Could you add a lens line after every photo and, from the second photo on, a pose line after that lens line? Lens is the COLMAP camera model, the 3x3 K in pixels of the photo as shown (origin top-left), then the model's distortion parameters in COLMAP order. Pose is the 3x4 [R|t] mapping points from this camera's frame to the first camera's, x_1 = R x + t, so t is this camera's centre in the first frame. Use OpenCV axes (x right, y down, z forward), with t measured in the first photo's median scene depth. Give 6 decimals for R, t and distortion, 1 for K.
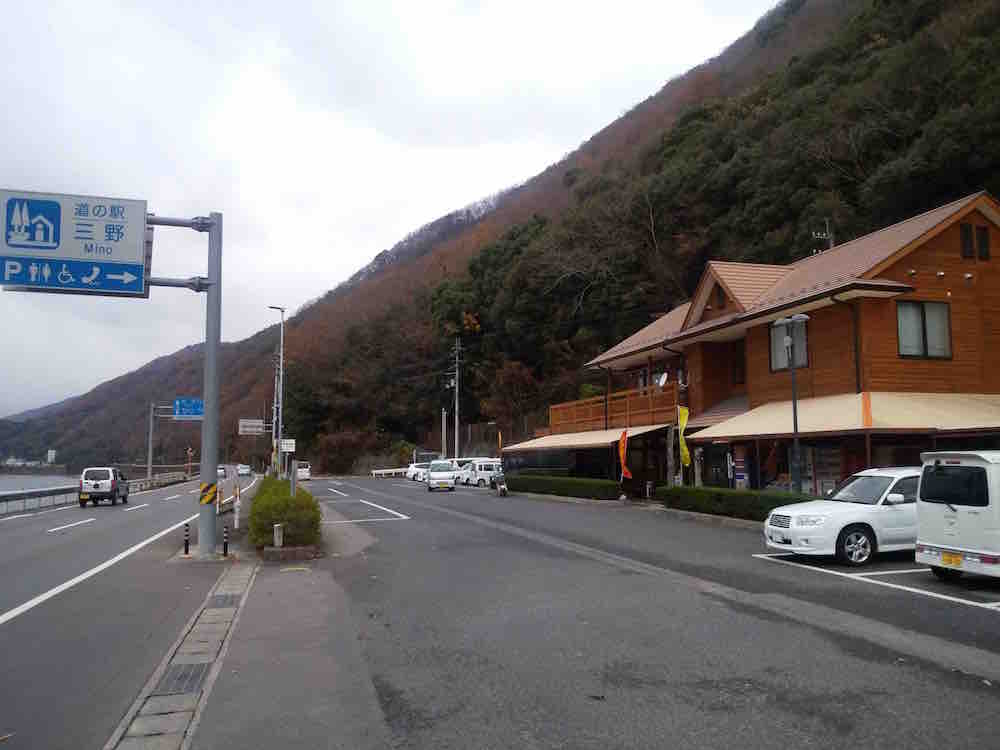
lens RADIAL K [[779.4, 0, 500.0], [0, 779.4, 375.0], [0, 0, 1]] dist [0.062766, -0.138839]
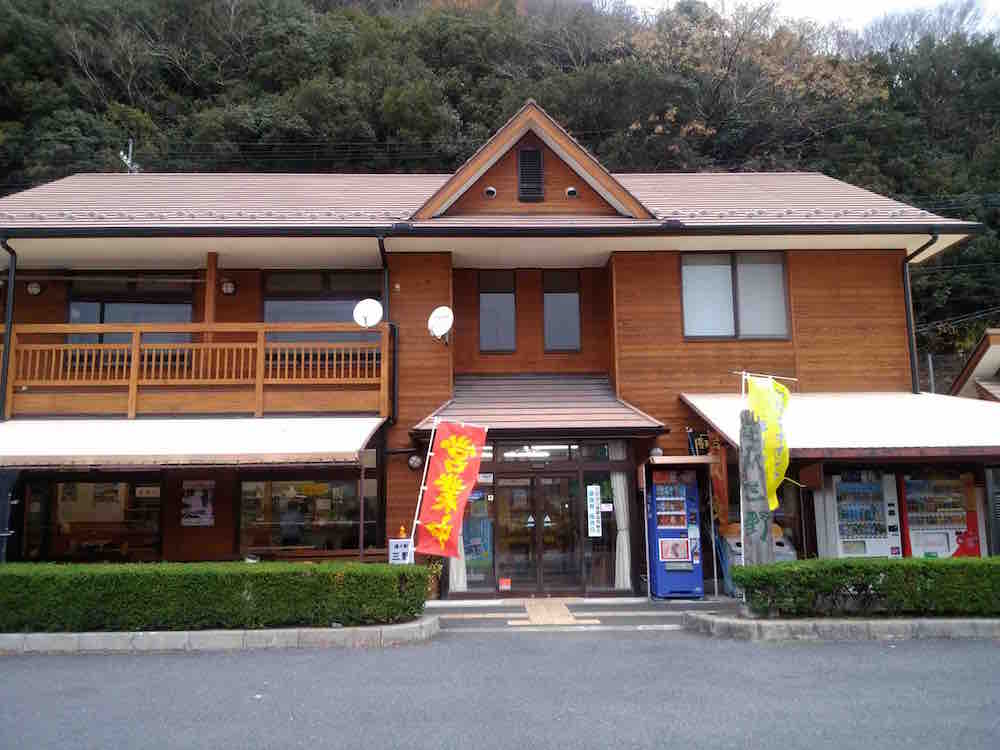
lens RADIAL K [[779.4, 0, 500.0], [0, 779.4, 375.0], [0, 0, 1]] dist [0.062766, -0.138839]
pose [[0.249247, 0.149219, 0.956875, -0.142835], [-0.096303, 0.986980, -0.128829, 0.070668], [-0.963640, -0.060040, 0.260372, 0.658754]]
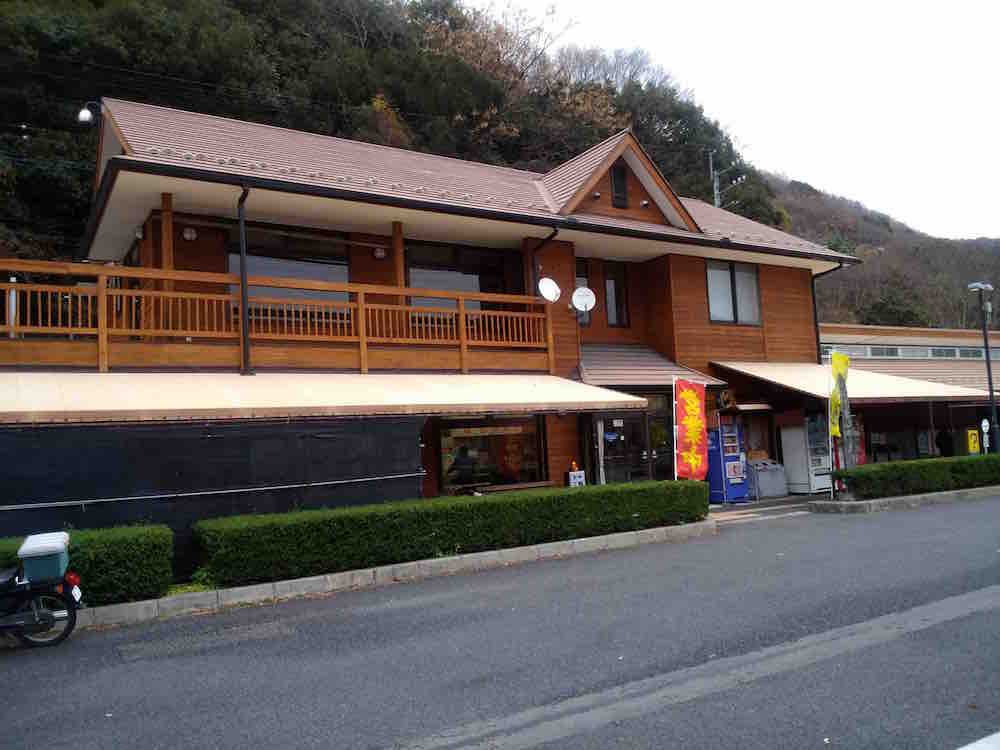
lens RADIAL K [[792.3, 0, 500.0], [0, 792.3, 375.0], [0, 0, 1]] dist [0.059237, -0.157104]
pose [[-0.278453, 0.100372, 0.955191, -0.228358], [-0.057227, 0.991024, -0.120820, 0.103753], [-0.958744, -0.088305, -0.270209, 0.945361]]
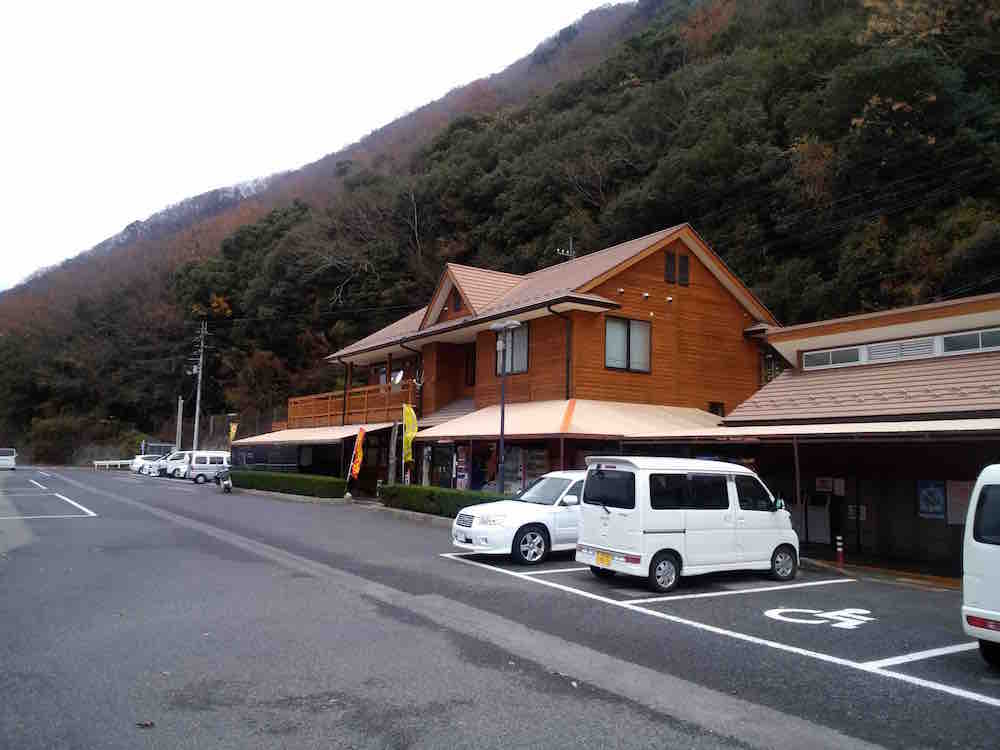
lens RADIAL K [[779.4, 0, 500.0], [0, 779.4, 375.0], [0, 0, 1]] dist [0.062766, -0.138839]
pose [[0.954664, 0.060130, 0.291551, 0.033795], [-0.061014, 0.998118, -0.006067, 0.000802], [-0.291367, -0.011996, 0.956536, 0.009459]]
